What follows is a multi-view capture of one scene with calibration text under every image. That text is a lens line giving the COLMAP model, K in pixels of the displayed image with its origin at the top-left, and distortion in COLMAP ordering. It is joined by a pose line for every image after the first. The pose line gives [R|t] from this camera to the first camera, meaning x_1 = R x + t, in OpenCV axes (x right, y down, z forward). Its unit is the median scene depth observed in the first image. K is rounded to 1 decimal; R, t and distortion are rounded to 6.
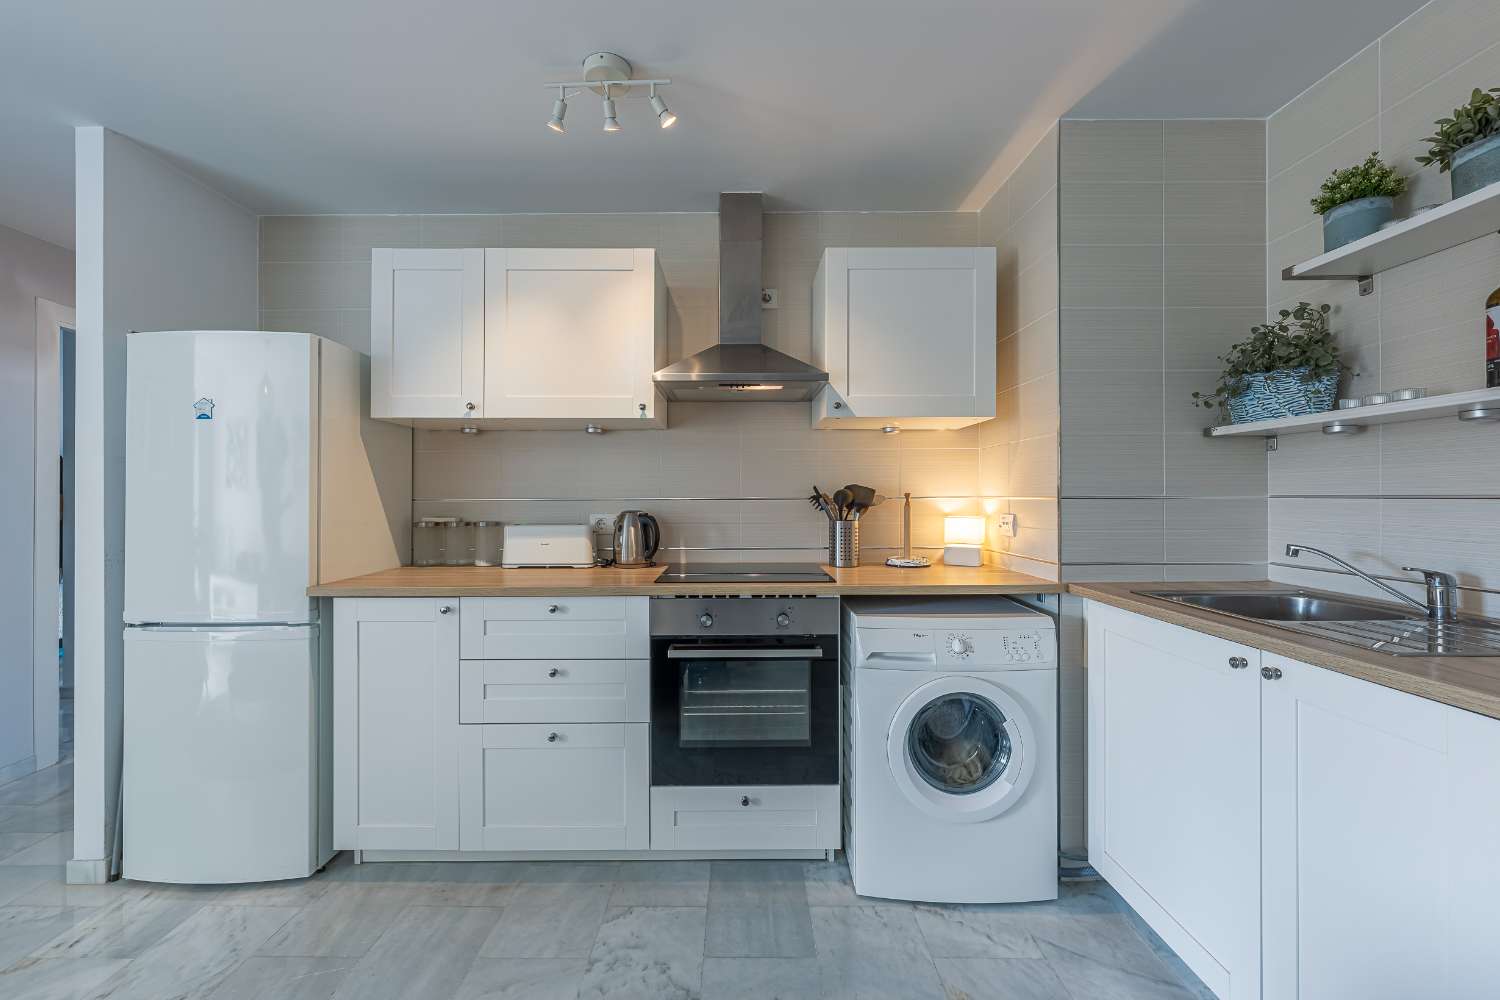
lens RADIAL K [[604.1, 0, 746.4], [0, 604.1, 497.2], [0, 0, 1]] dist [0.000554, 0.000282]
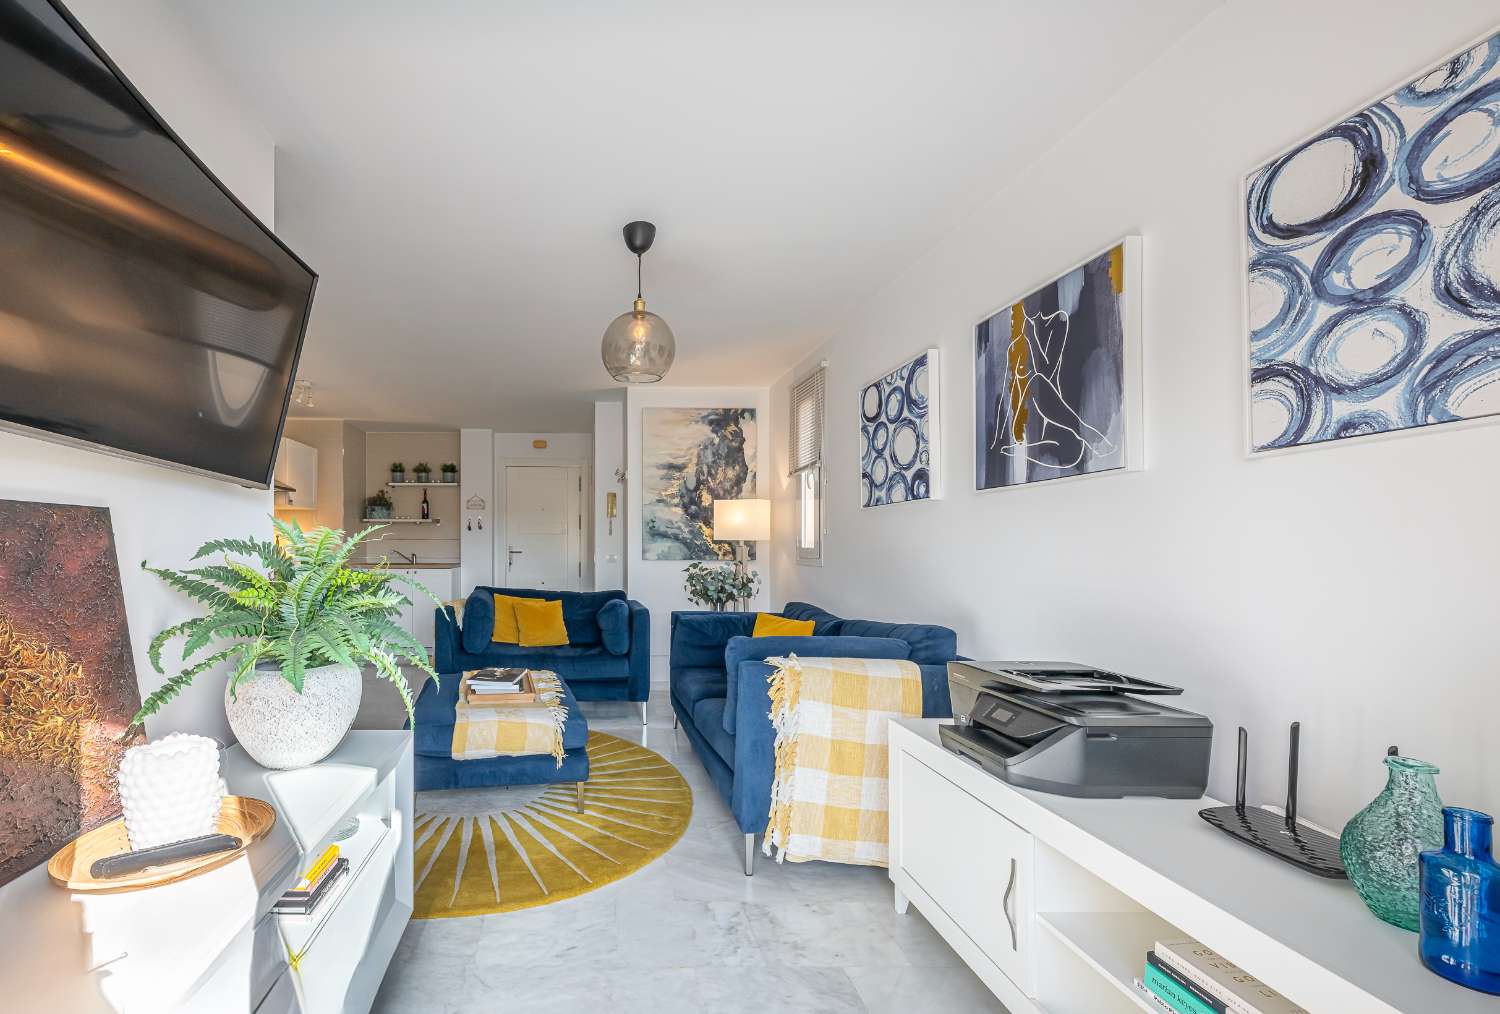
lens RADIAL K [[599.5, 0, 599.5], [0, 599.5, 538.6], [0, 0, 1]] dist [0.001018, 0.000184]
pose [[-0.026789, 0.017398, 0.999490, -2.666964], [-0.002783, 0.999843, -0.017479, 0.054932], [-0.999637, -0.003250, -0.026737, -0.259548]]
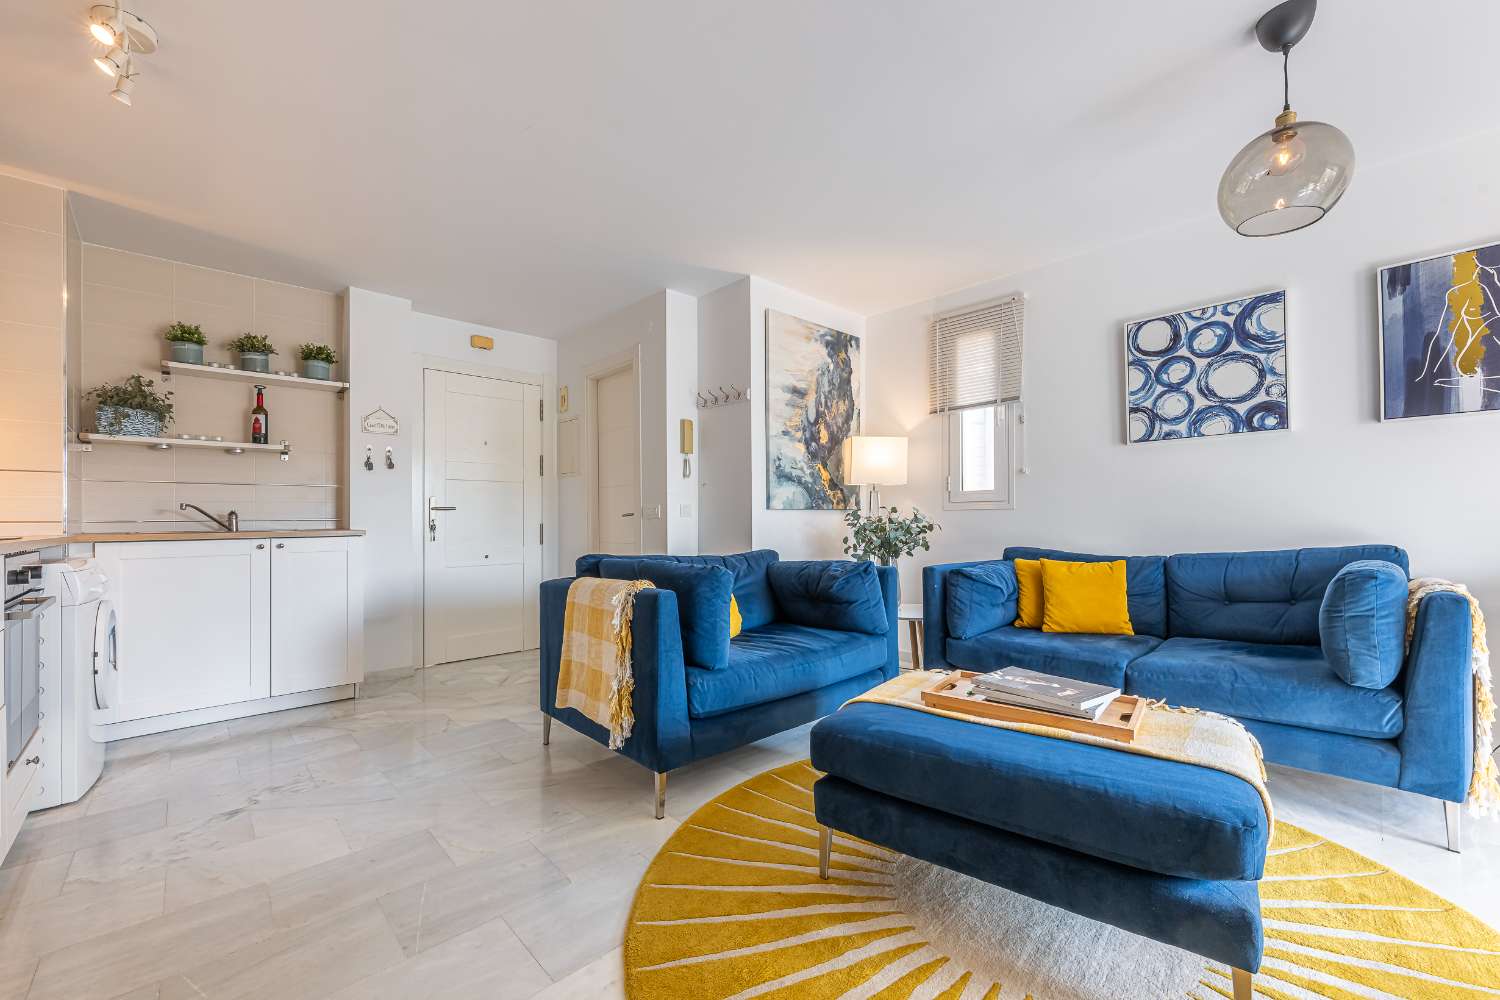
lens RADIAL K [[596.0, 0, 759.8], [0, 596.0, 511.3], [0, 0, 1]] dist [0.001670, 0.000171]
pose [[-0.699180, 0.021142, 0.714633, -1.496599], [0.015994, 0.999775, -0.013930, 0.131714], [-0.714767, 0.001690, -0.699361, 0.824240]]
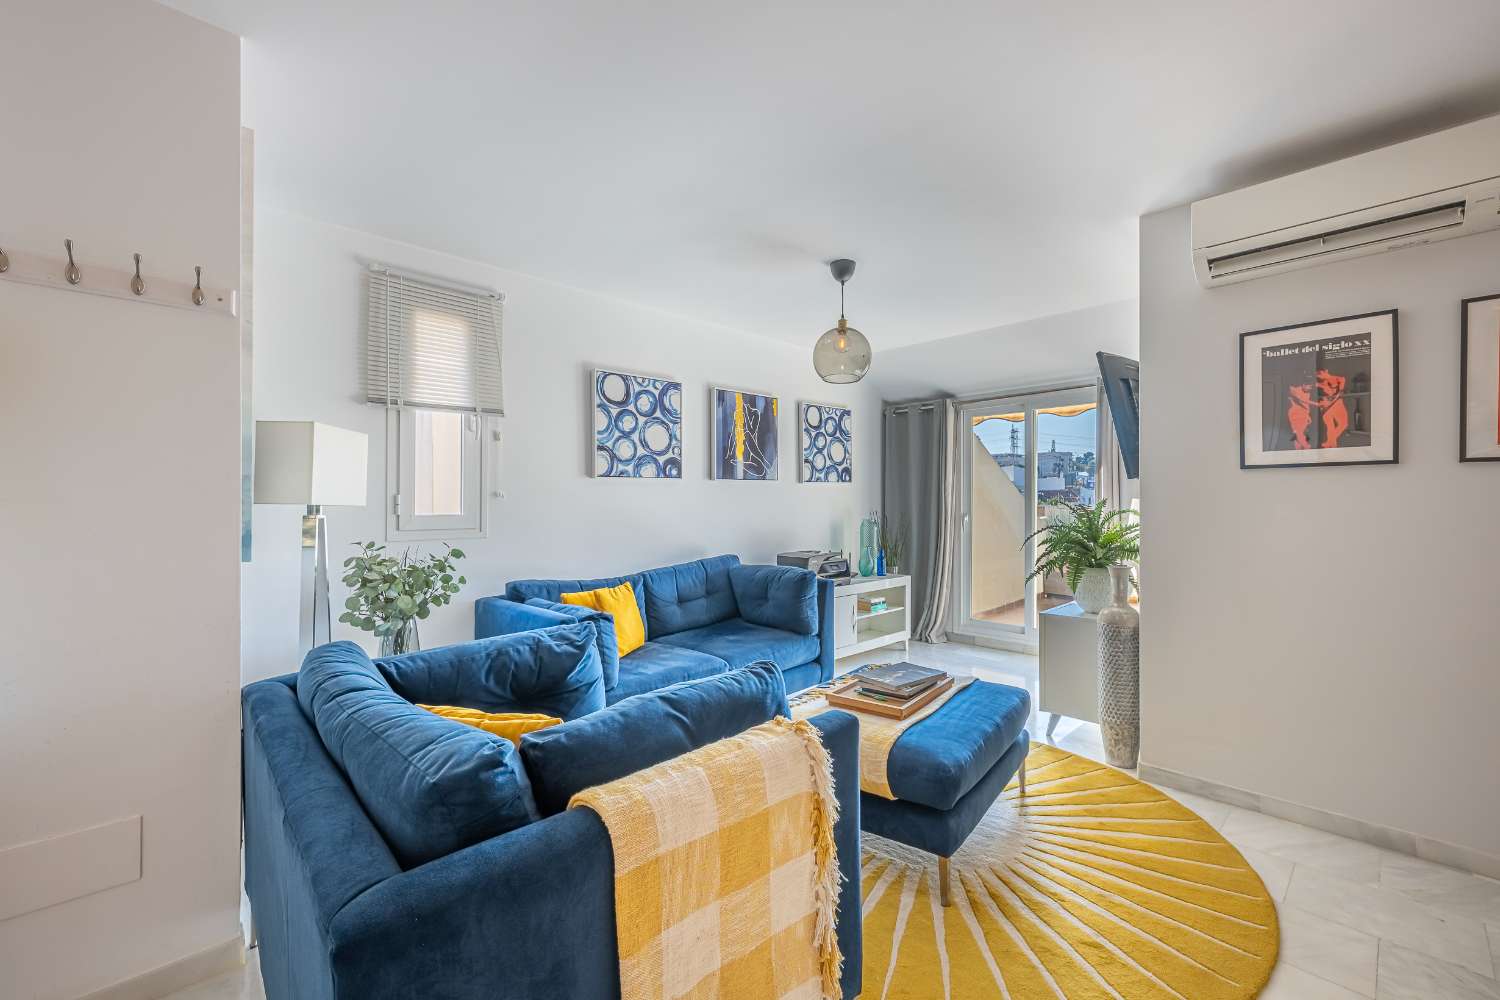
lens RADIAL K [[625.5, 0, 751.7], [0, 625.5, 505.1], [0, 0, 1]] dist [0.011950, -0.000068]
pose [[-0.721550, 0.010142, -0.692288, -0.070307], [0.006556, 0.999948, 0.007816, 0.015574], [0.692332, 0.001100, -0.721579, 0.675096]]
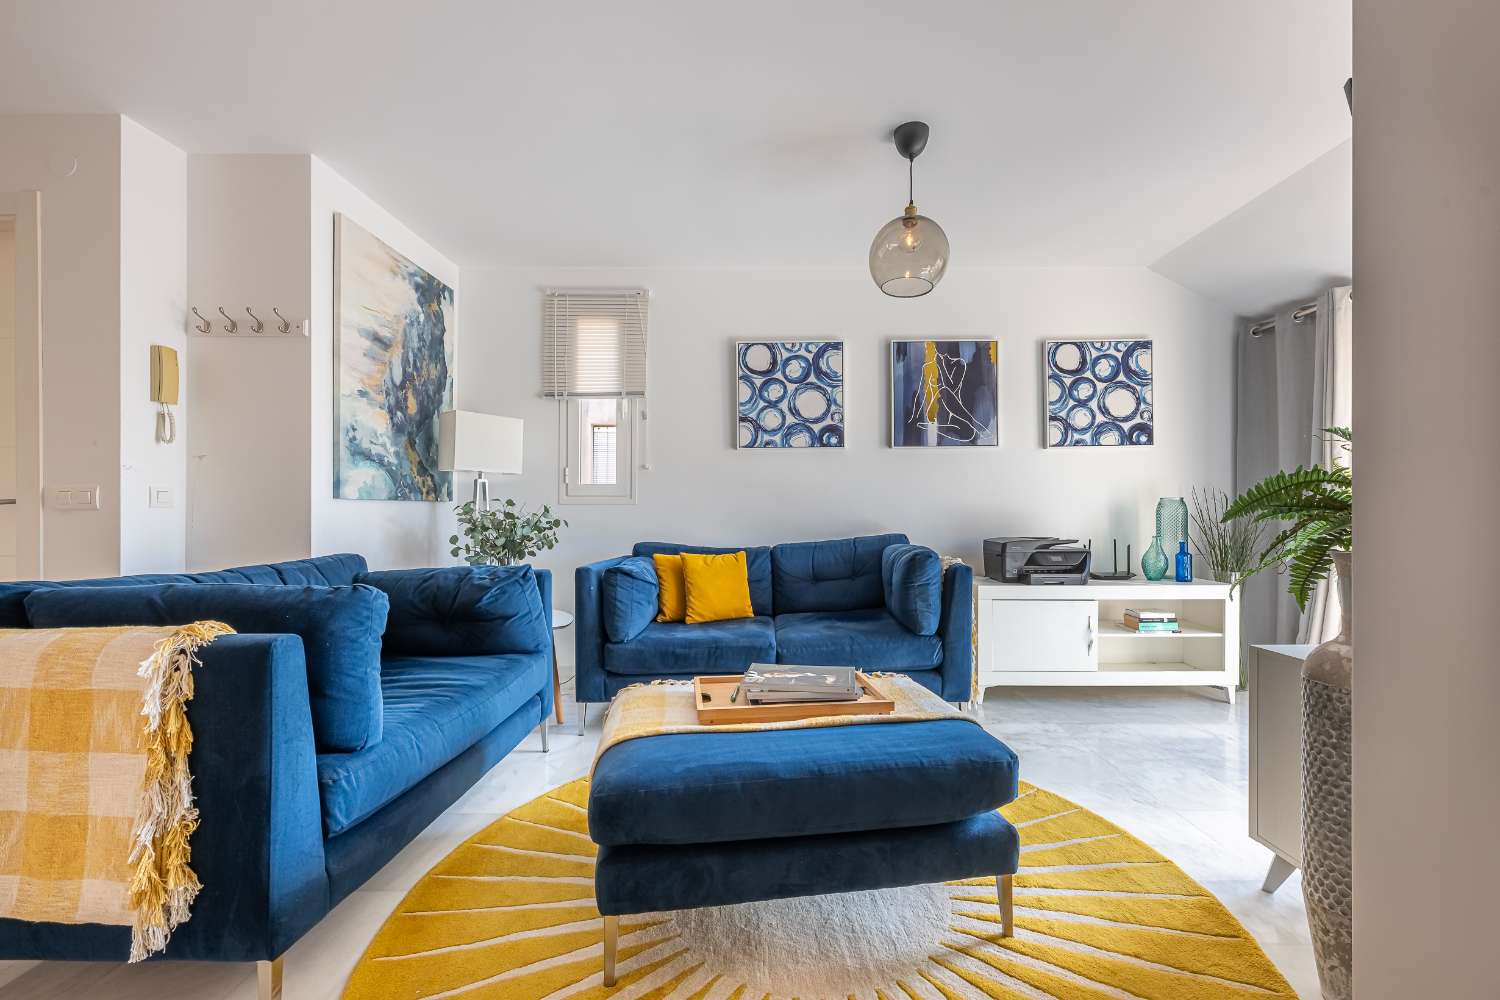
lens RADIAL K [[596.0, 0, 759.8], [0, 596.0, 511.3], [0, 0, 1]] dist [0.001670, 0.000171]
pose [[-0.999976, 0.006403, 0.002571, -1.114731], [0.006413, 0.999972, 0.003892, 0.128672], [-0.002546, 0.003908, -0.999989, 0.811420]]
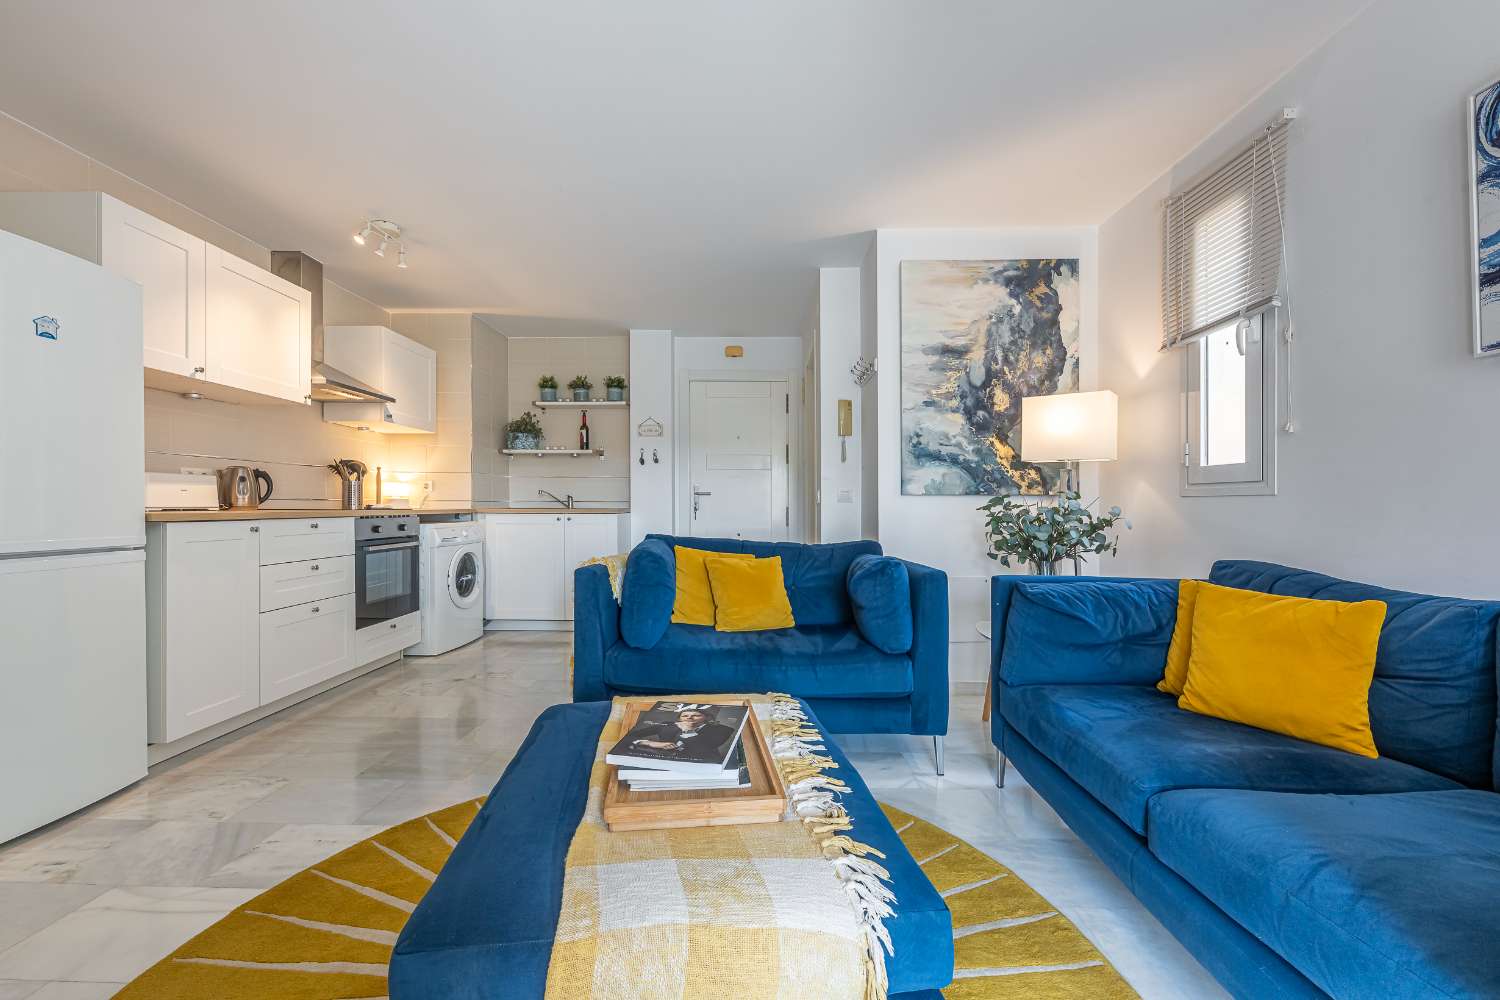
lens RADIAL K [[601.1, 0, 756.3], [0, 601.1, 498.0], [0, 0, 1]] dist [0.001284, 0.000470]
pose [[0.011962, 0.016109, 0.999799, -1.807939], [-0.001302, 0.999870, -0.016095, 0.135056], [-0.999928, -0.001109, 0.011981, -0.131560]]
